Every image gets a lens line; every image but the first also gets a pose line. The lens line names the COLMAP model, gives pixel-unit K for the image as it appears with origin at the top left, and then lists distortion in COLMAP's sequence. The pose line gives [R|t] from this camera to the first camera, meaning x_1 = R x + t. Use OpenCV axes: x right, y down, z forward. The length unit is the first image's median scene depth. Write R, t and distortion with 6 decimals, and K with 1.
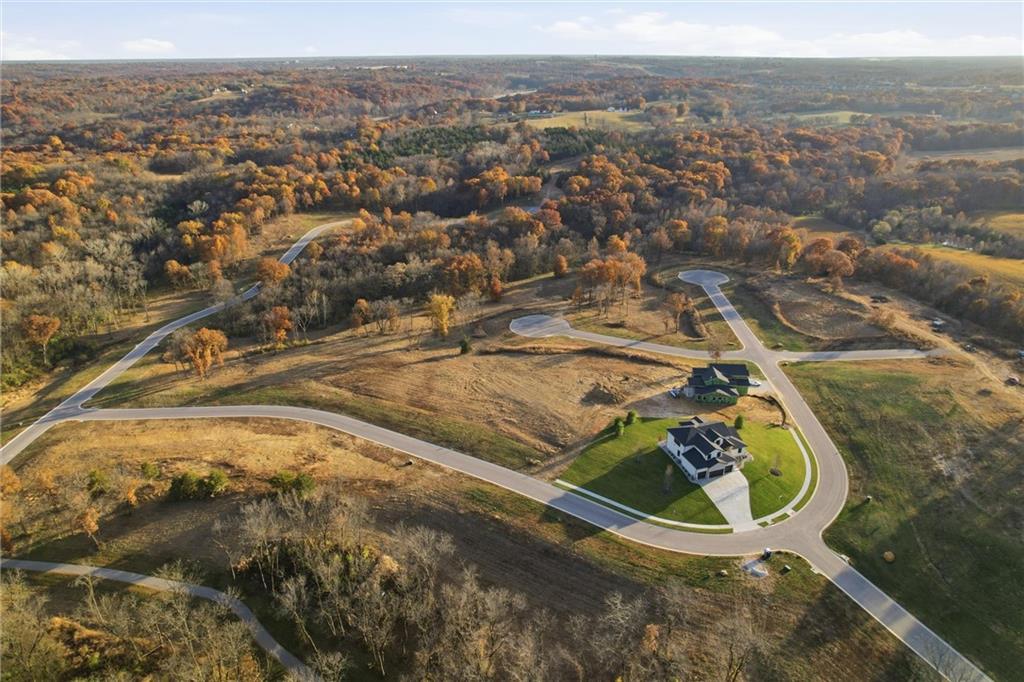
lens RADIAL K [[655.1, 0, 506.8], [0, 655.1, 337.4], [0, 0, 1]] dist [-0.076950, 0.071227]
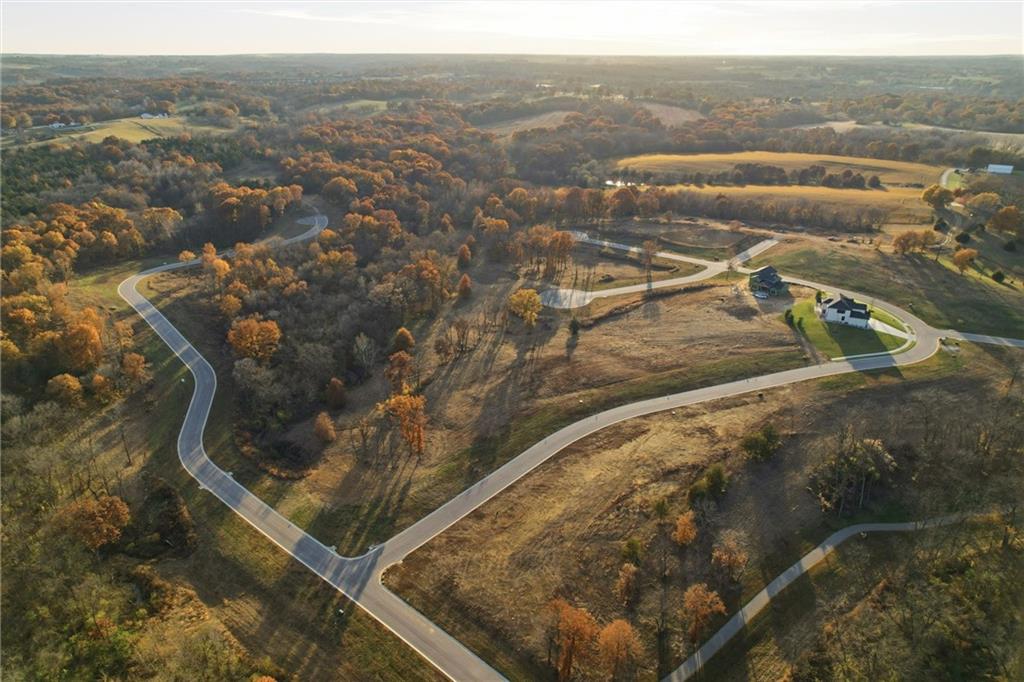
lens RADIAL K [[655.1, 0, 506.8], [0, 655.1, 337.4], [0, 0, 1]] dist [-0.076950, 0.071227]
pose [[0.657131, -0.301530, 0.690839, -0.940371], [0.300853, 0.945257, 0.126402, -0.147180], [-0.691134, 0.124778, 0.711873, 0.356530]]
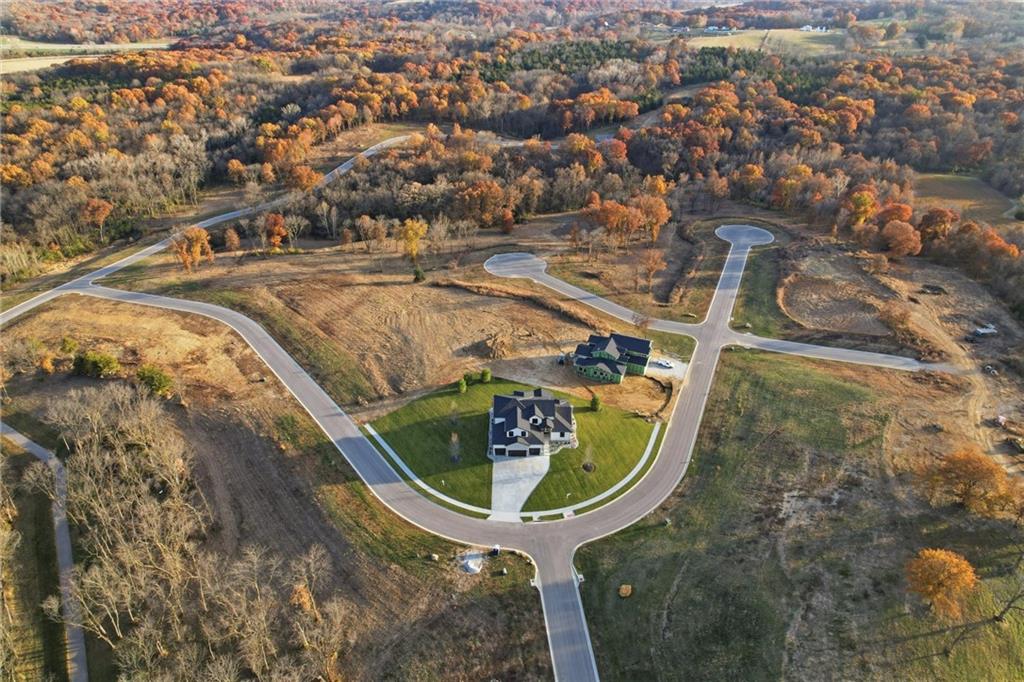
lens RADIAL K [[655.1, 0, 506.8], [0, 655.1, 337.4], [0, 0, 1]] dist [-0.076950, 0.071227]
pose [[0.947792, 0.164824, -0.272989, 0.377215], [-0.130431, 0.981553, 0.139794, -0.053874], [0.290995, -0.096889, 0.951806, 0.099542]]
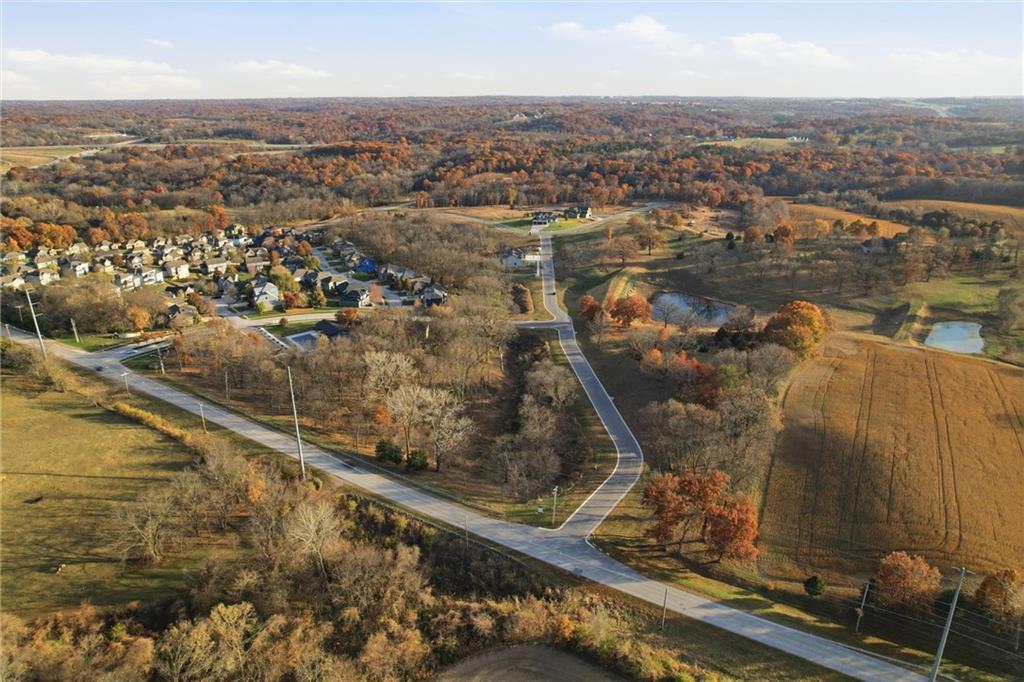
lens RADIAL K [[655.1, 0, 506.8], [0, 655.1, 337.4], [0, 0, 1]] dist [-0.076950, 0.071227]
pose [[0.894057, 0.161093, -0.417985, 1.114165], [-0.181732, 0.983300, -0.009752, 0.569424], [0.409434, 0.084680, 0.908402, -1.311089]]
